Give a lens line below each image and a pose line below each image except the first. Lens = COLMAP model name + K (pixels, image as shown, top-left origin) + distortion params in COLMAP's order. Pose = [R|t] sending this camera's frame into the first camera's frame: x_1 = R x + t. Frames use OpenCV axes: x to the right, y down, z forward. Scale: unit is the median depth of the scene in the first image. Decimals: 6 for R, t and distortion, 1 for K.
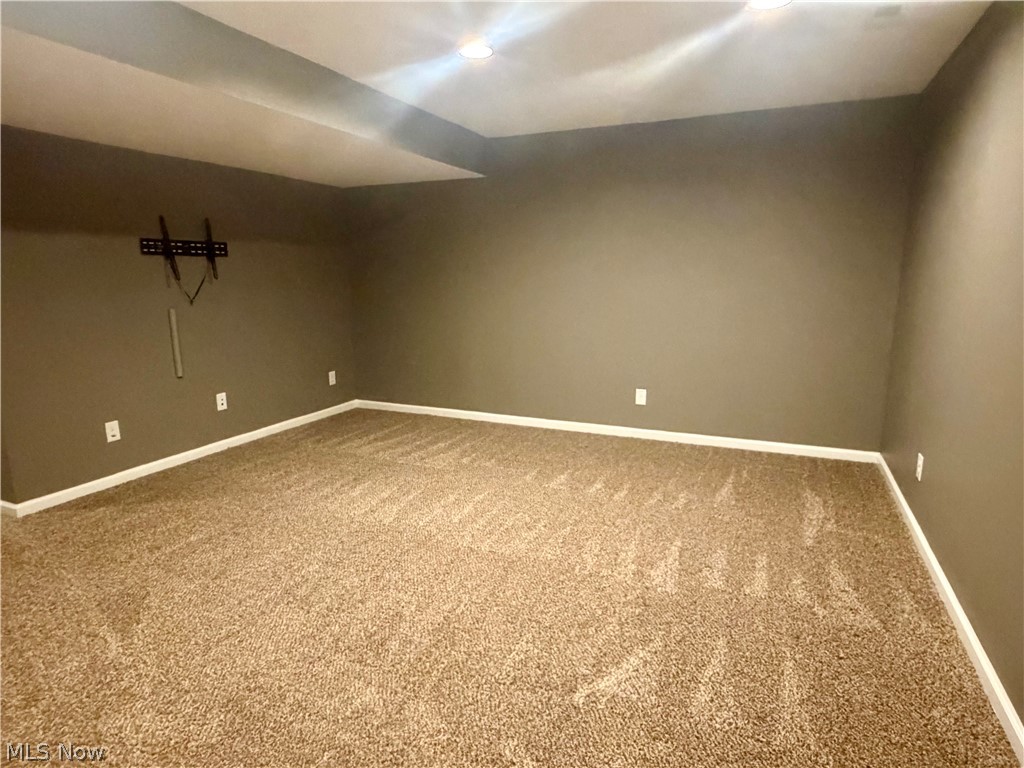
lens RADIAL K [[606.6, 0, 512.0], [0, 606.6, 384.0], [0, 0, 1]] dist [0.004368, 0.001038]
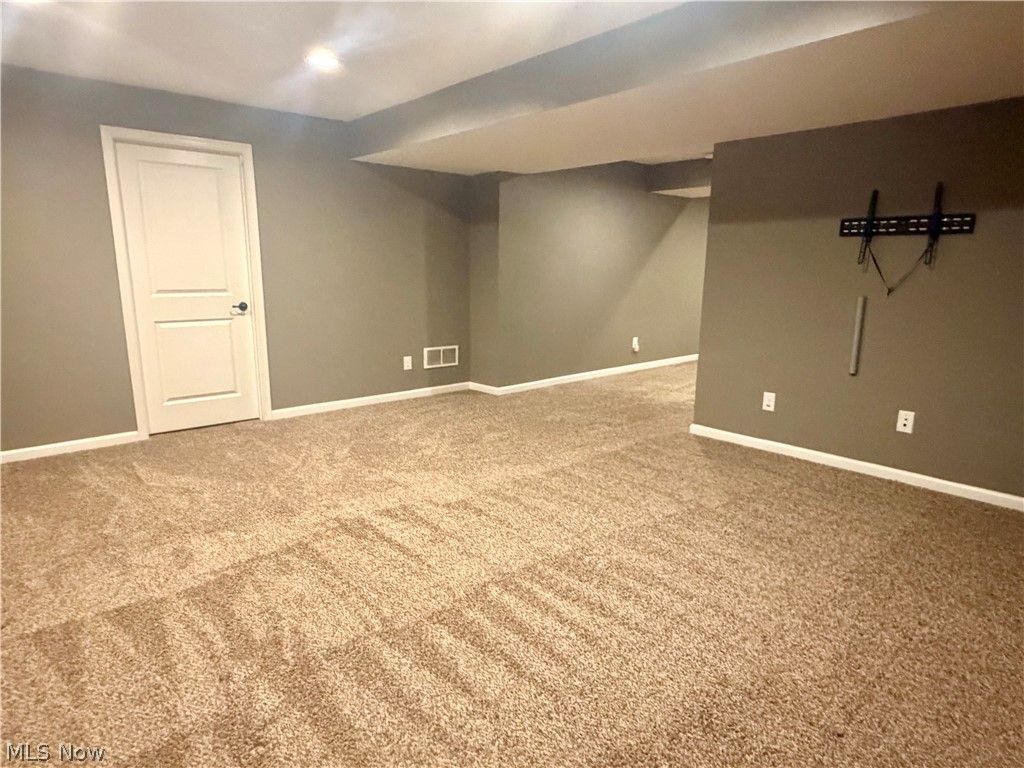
lens RADIAL K [[606.6, 0, 512.0], [0, 606.6, 384.0], [0, 0, 1]] dist [0.004368, 0.001038]
pose [[-0.416375, 0.180559, -0.891084, 0.448463], [-0.175587, 0.945662, 0.273664, -0.151562], [0.892077, 0.270409, -0.362046, 0.872987]]
